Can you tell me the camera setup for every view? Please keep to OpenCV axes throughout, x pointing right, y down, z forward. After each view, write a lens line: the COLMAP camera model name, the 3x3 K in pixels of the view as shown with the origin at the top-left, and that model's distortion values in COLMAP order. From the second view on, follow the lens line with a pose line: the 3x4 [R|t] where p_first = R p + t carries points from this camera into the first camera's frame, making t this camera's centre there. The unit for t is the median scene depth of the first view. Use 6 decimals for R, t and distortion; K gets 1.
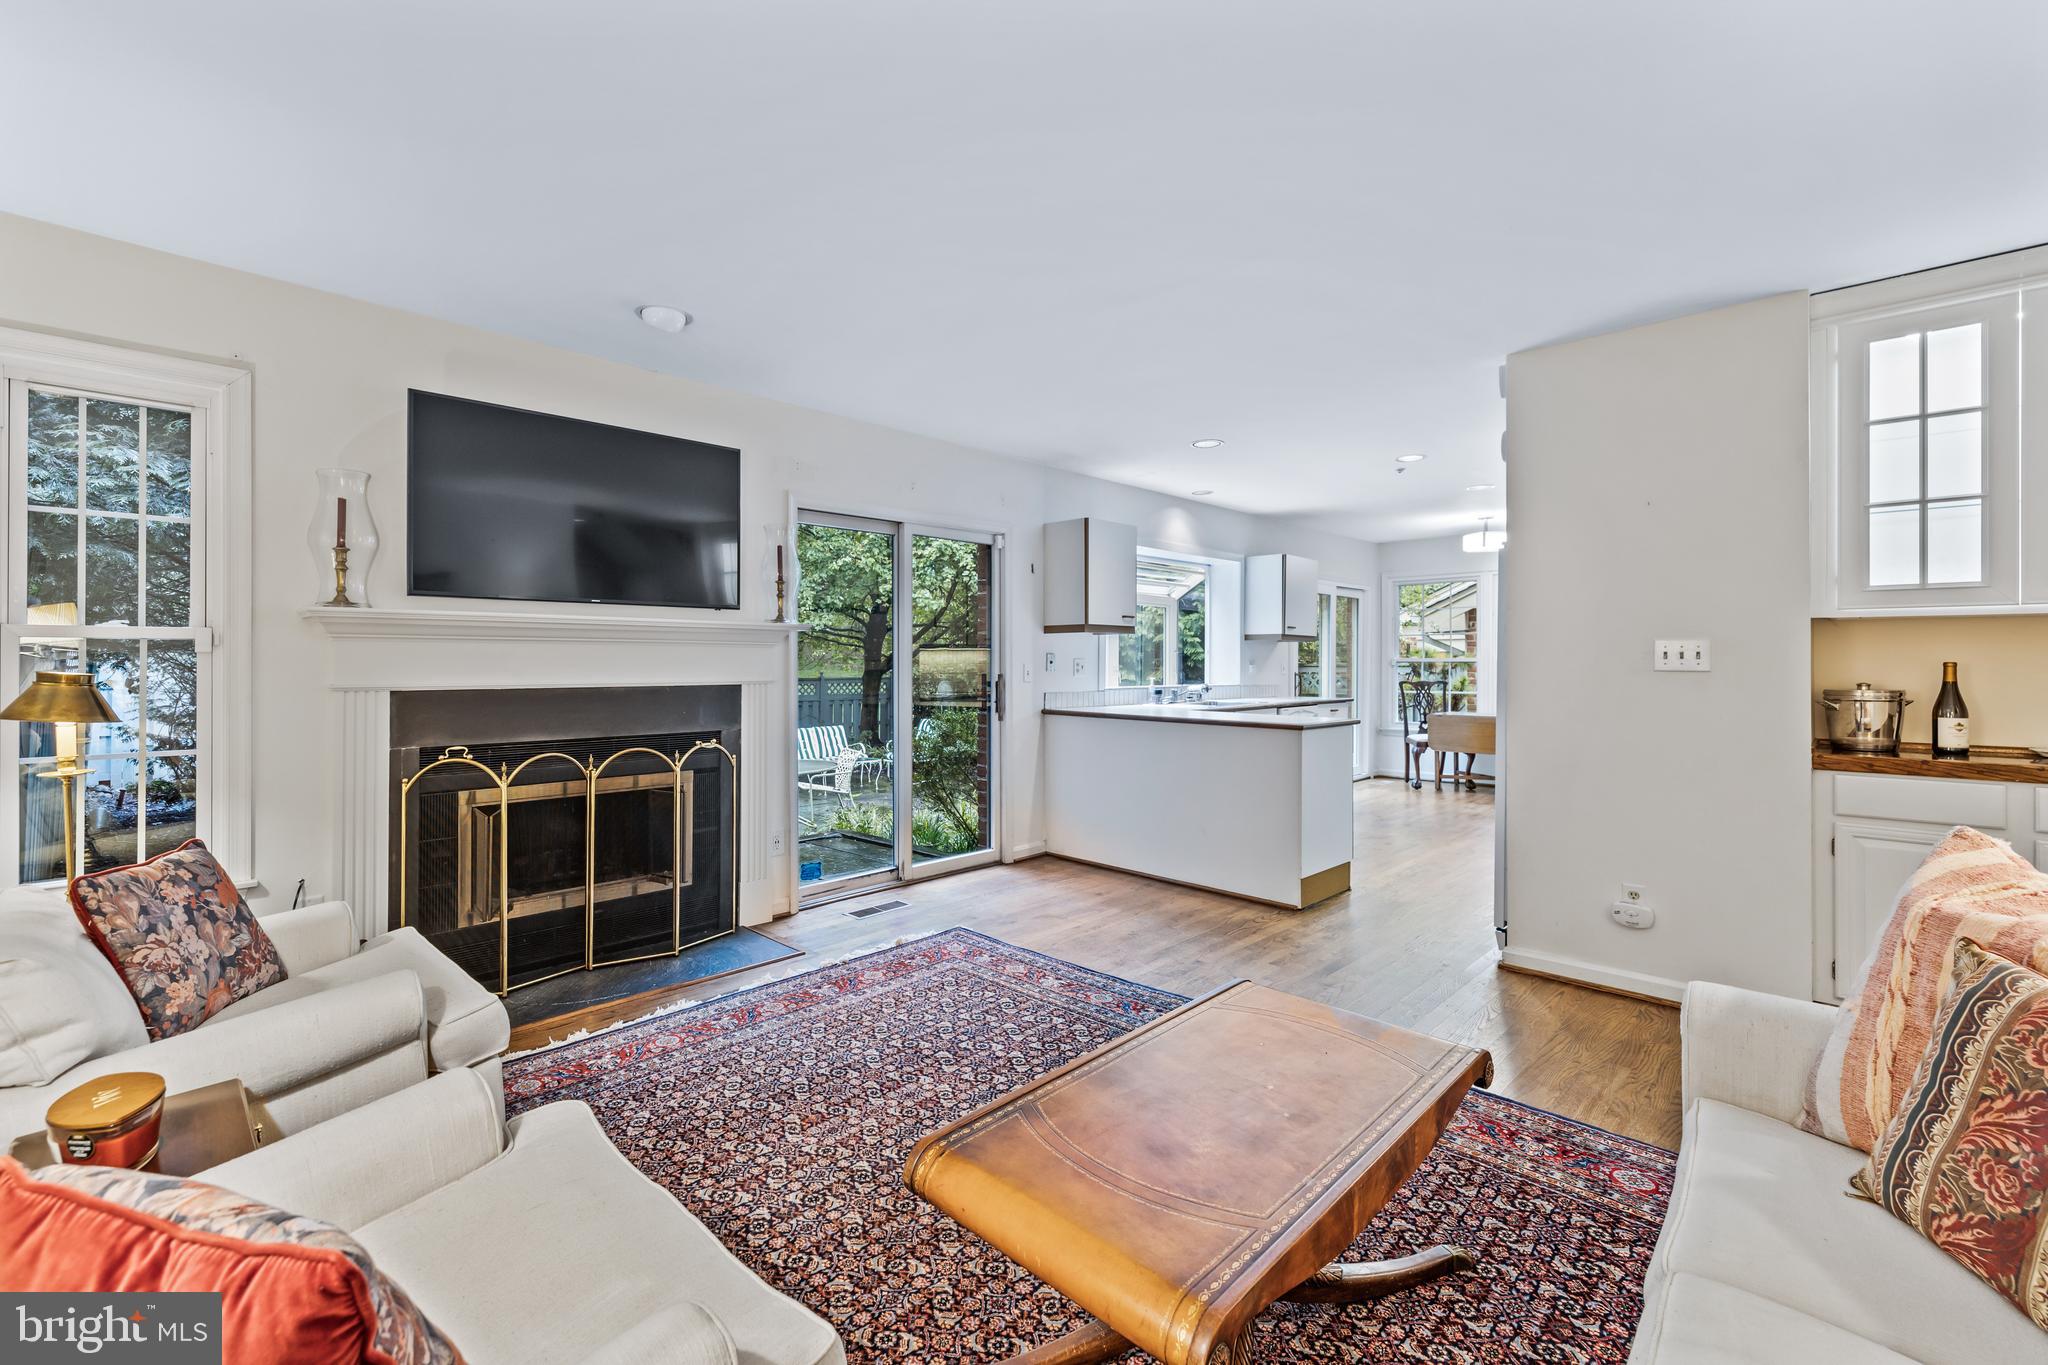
lens RADIAL K [[873.1, 0, 1022.6], [0, 873.1, 672.2], [0, 0, 1]] dist [0.001622, -0.000686]
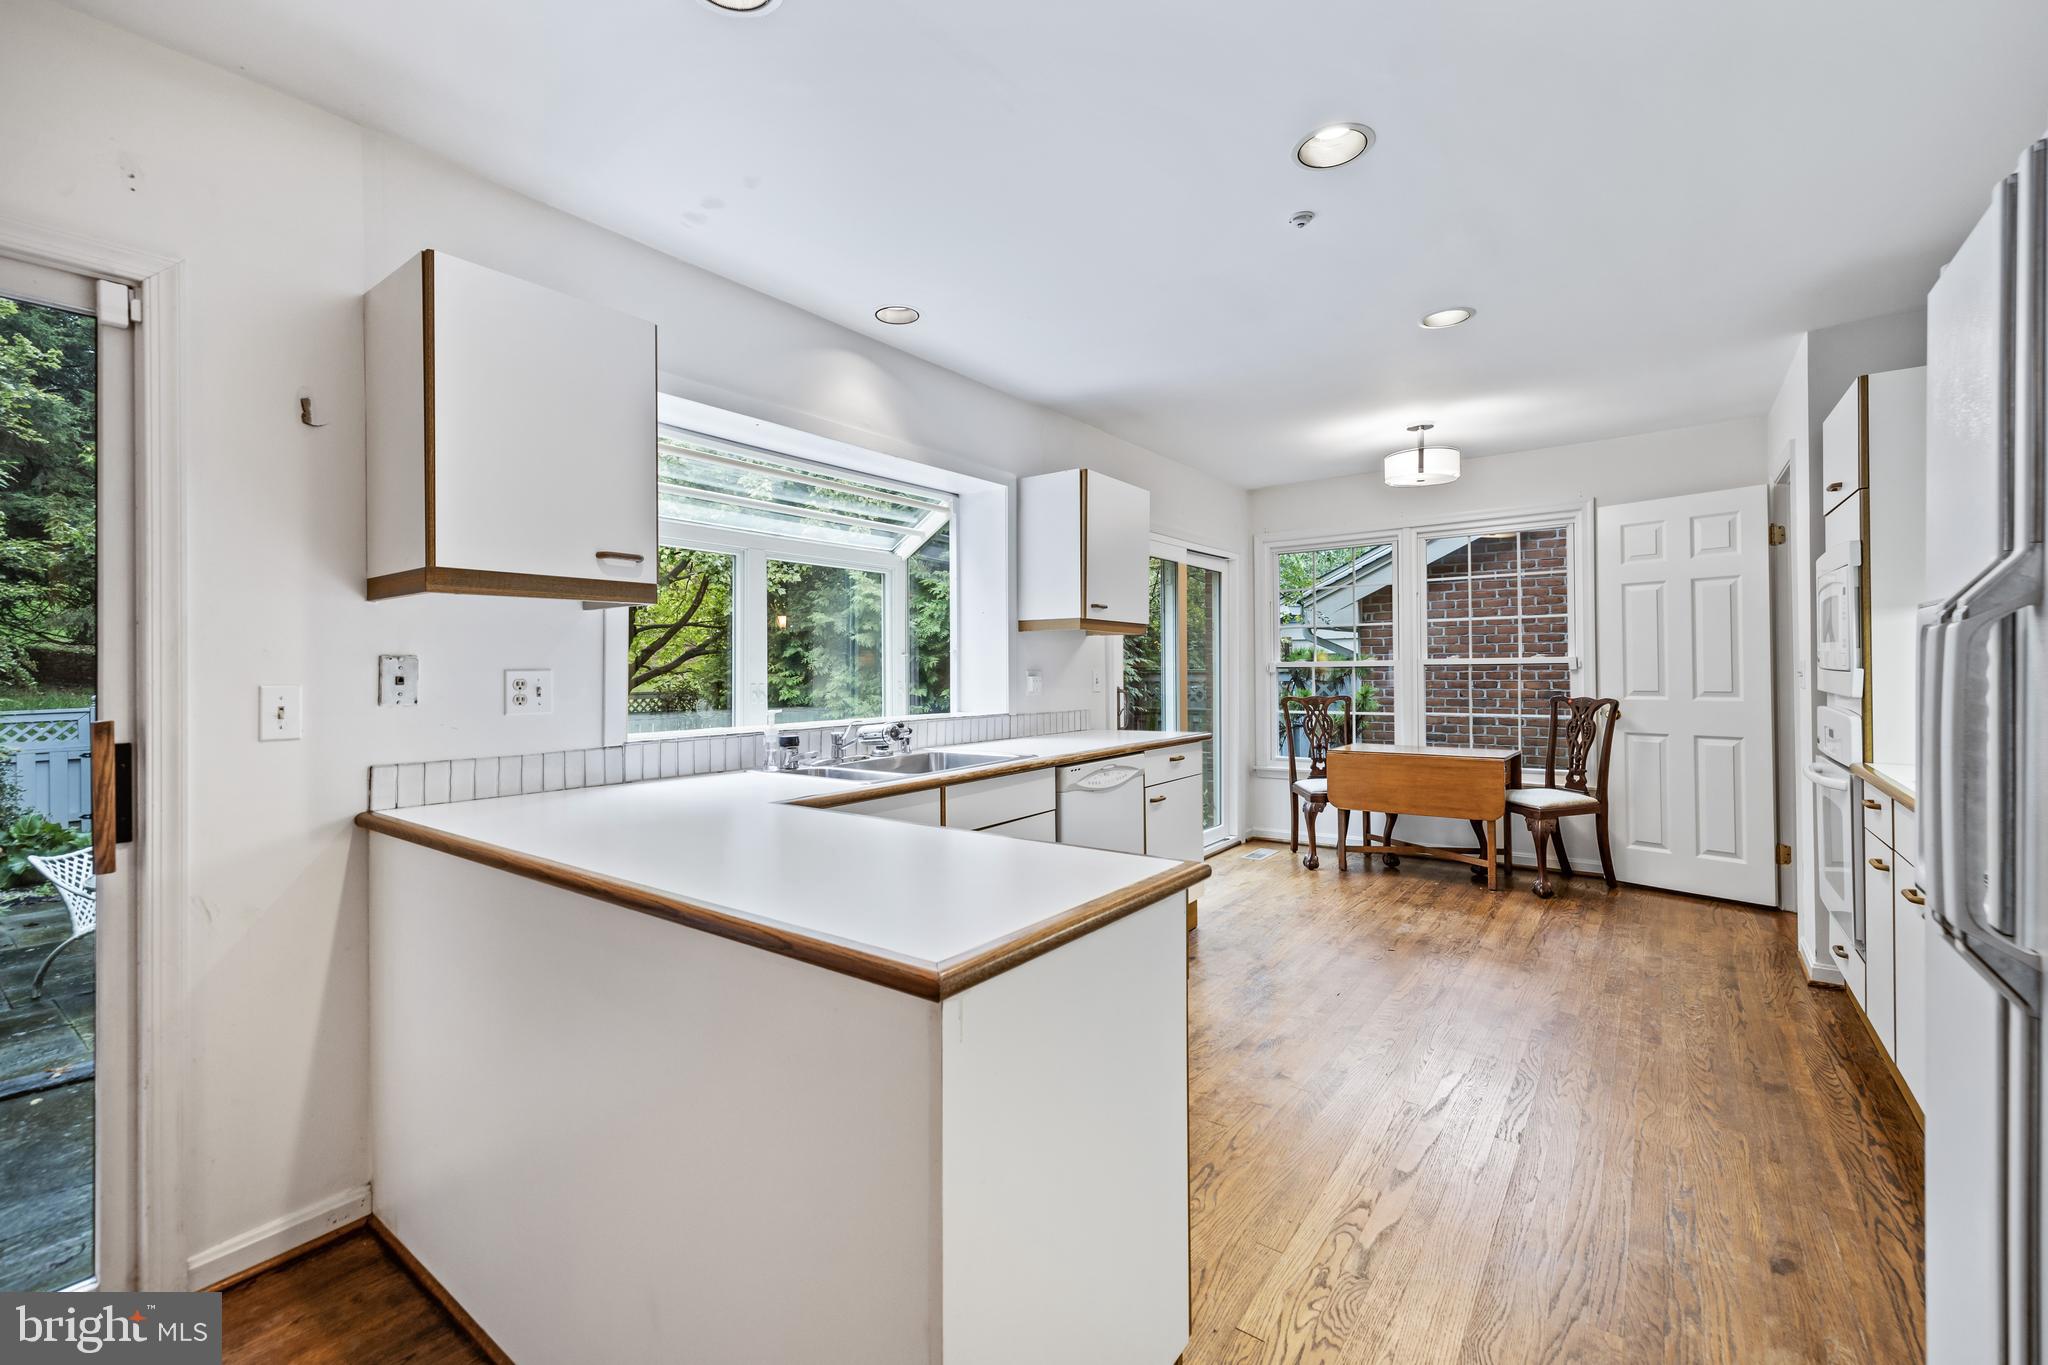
lens RADIAL K [[873.1, 0, 1027.7], [0, 873.1, 677.8], [0, 0, 1]] dist [0.001622, -0.000686]
pose [[0.989864, -0.010280, 0.141643, 0.182019], [0.010467, 0.999945, -0.000577, -0.007226], [-0.141630, 0.002054, 0.989918, 0.458660]]
